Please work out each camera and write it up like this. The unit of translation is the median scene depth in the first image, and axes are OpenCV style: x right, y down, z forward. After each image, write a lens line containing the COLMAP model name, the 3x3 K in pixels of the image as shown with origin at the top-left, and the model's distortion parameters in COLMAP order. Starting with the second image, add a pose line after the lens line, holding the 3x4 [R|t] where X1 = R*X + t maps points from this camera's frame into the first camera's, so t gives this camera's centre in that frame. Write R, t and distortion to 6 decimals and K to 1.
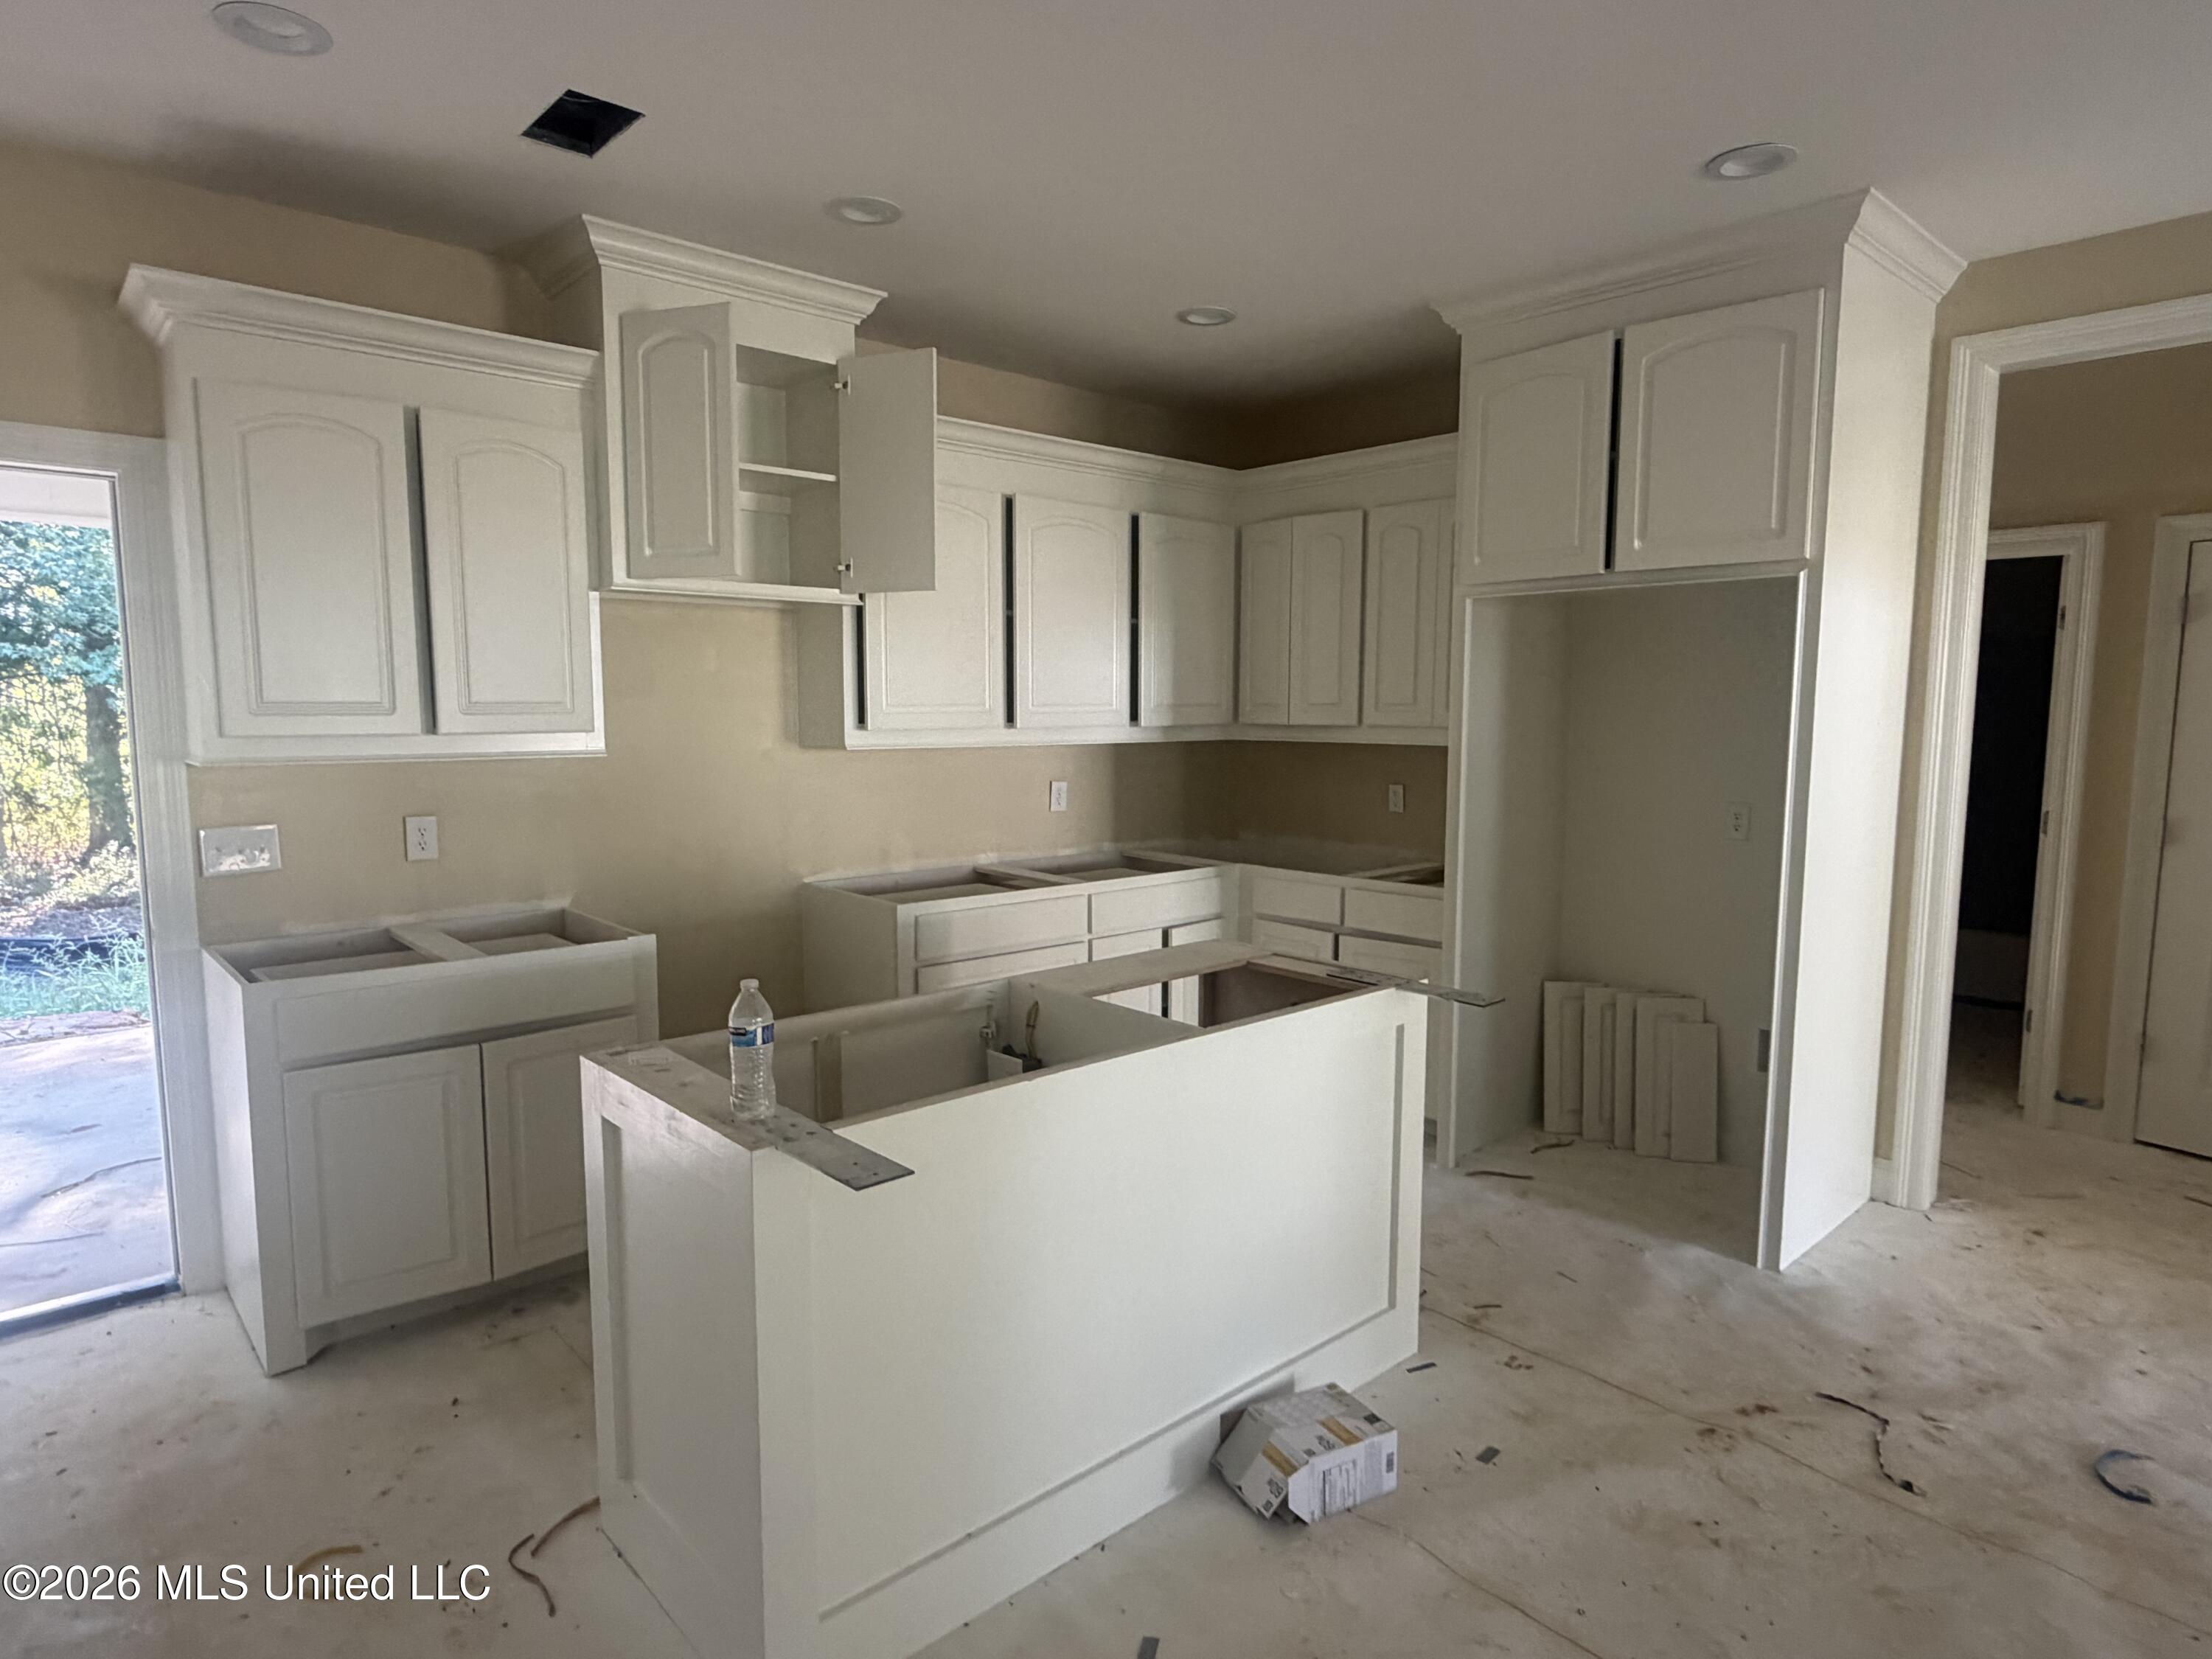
lens RADIAL K [[1246.9, 0, 1106.0], [0, 1246.9, 829.5], [0, 0, 1]] dist [0.020235, 0.000085]
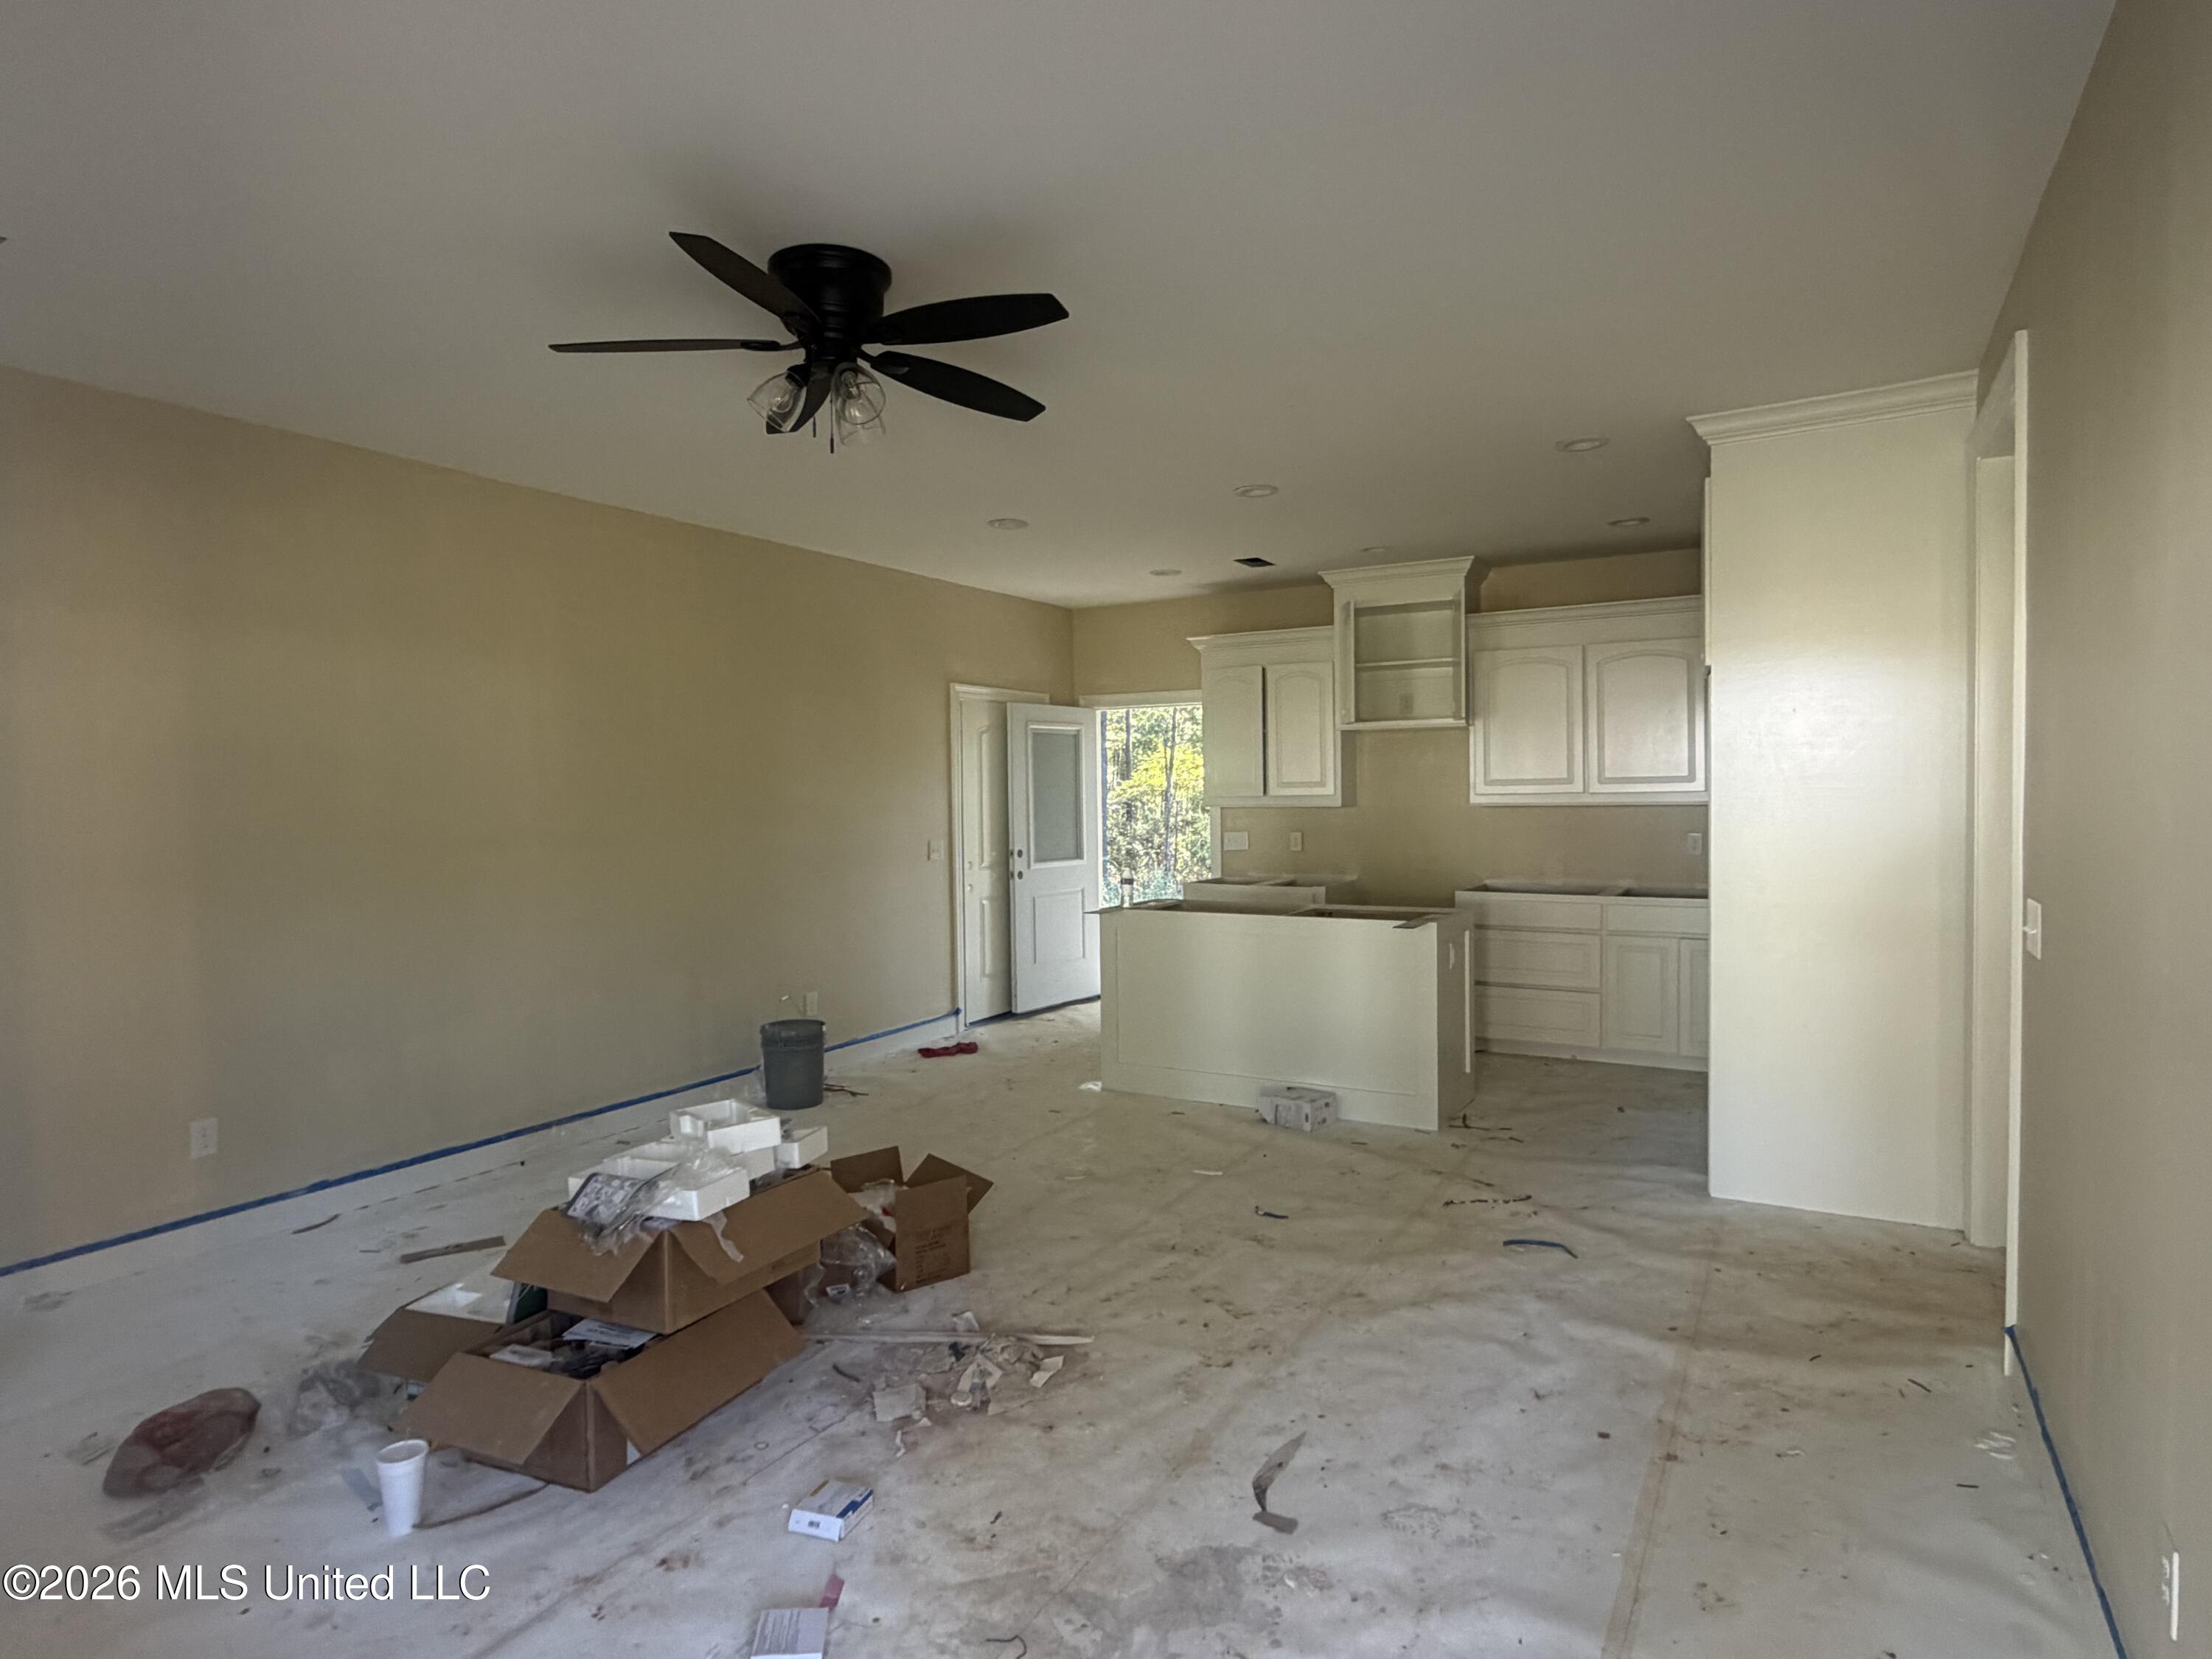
lens RADIAL K [[1246.9, 0, 1106.0], [0, 1246.9, 829.5], [0, 0, 1]] dist [0.020235, 0.000085]
pose [[0.316772, 0.029977, -0.948028, 1.731907], [-0.068185, 0.997634, 0.008763, -0.012067], [0.946048, 0.061866, 0.318066, -0.080139]]
